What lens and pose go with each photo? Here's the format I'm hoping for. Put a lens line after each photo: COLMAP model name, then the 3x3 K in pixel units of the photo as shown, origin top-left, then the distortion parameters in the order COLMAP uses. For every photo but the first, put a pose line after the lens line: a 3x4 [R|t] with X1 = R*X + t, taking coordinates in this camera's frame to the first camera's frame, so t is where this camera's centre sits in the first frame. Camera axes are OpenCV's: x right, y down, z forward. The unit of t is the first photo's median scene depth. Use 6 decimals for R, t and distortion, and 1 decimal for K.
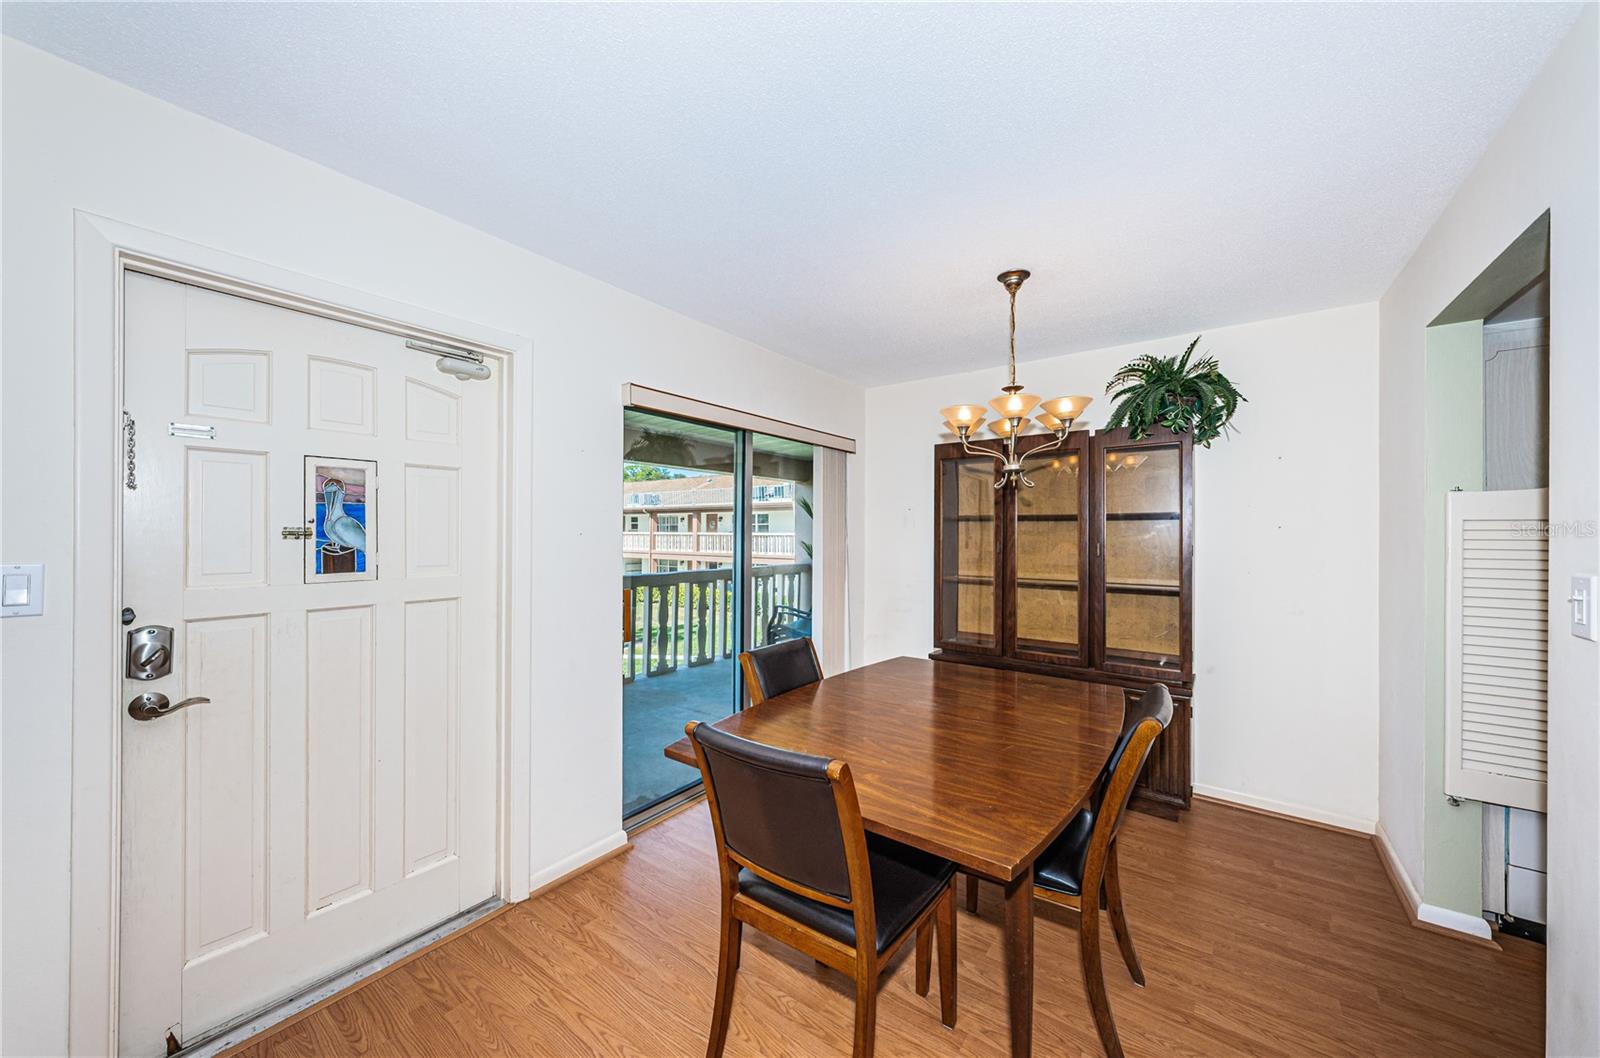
lens RADIAL K [[554.5, 0, 800.9], [0, 554.5, 540.3], [0, 0, 1]] dist [0.003019, 0.000069]
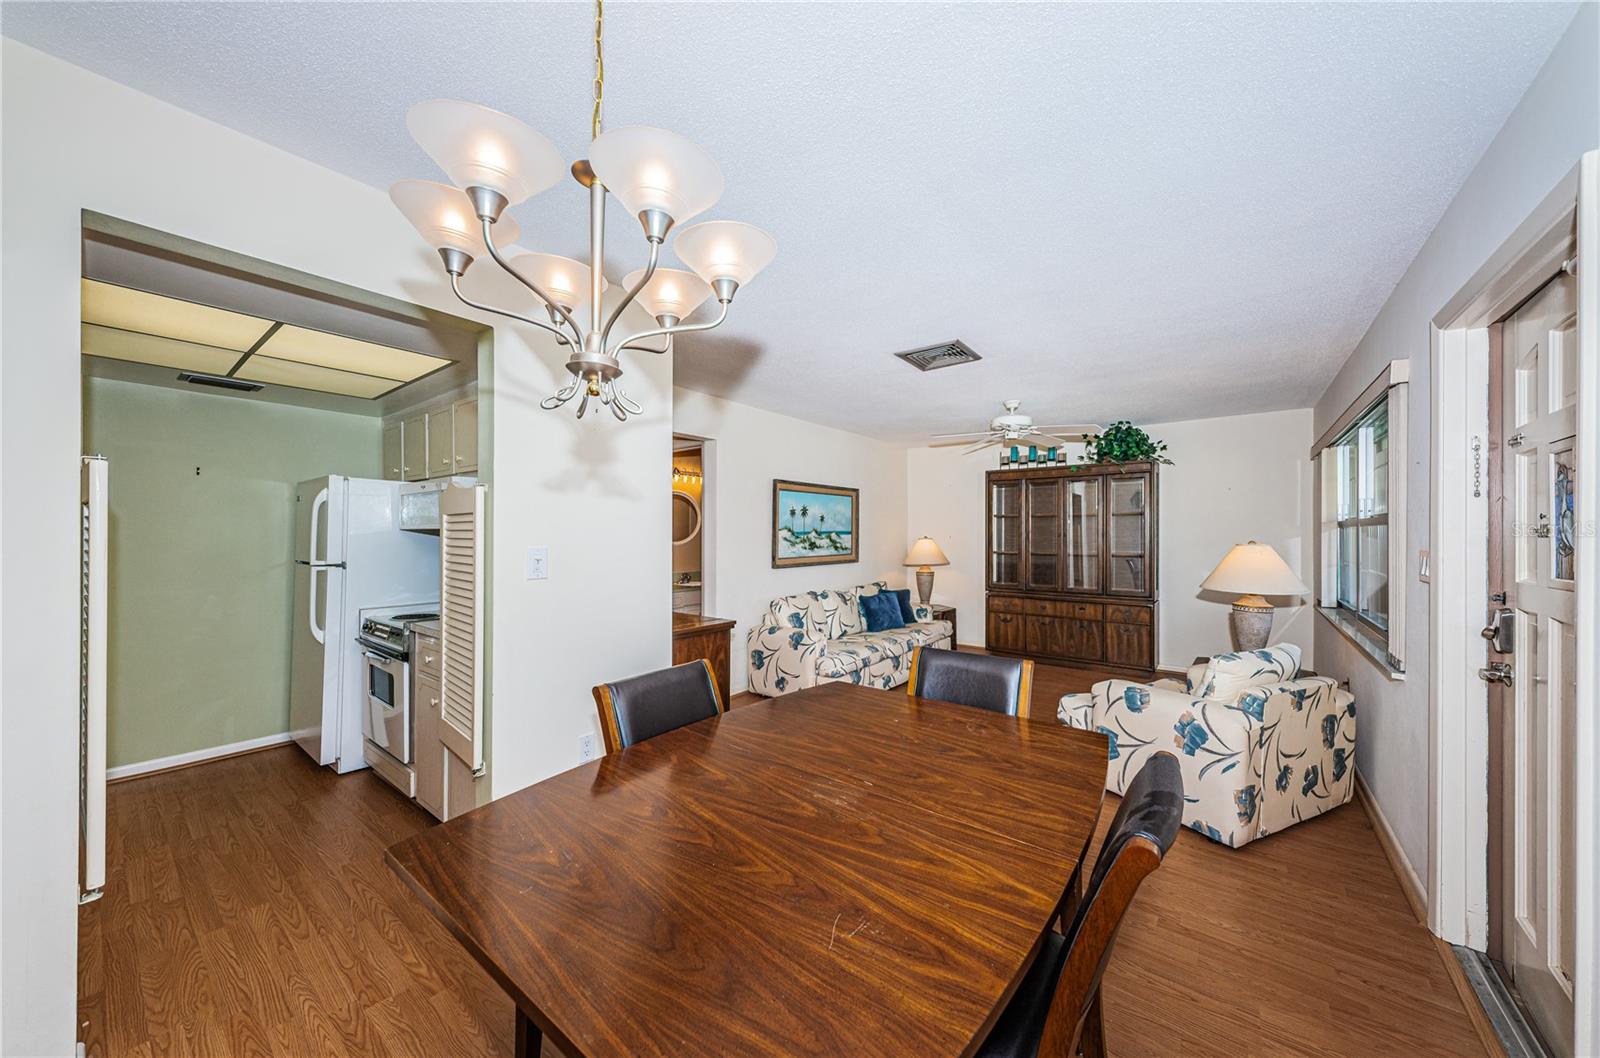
lens RADIAL K [[554.5, 0, 803.0], [0, 554.5, 531.2], [0, 0, 1]] dist [0.003019, 0.000069]
pose [[-0.999769, -0.008527, 0.019751, 0.272210], [-0.008505, 0.999963, 0.001182, -0.002978], [-0.019760, 0.001014, -0.999804, 1.805013]]
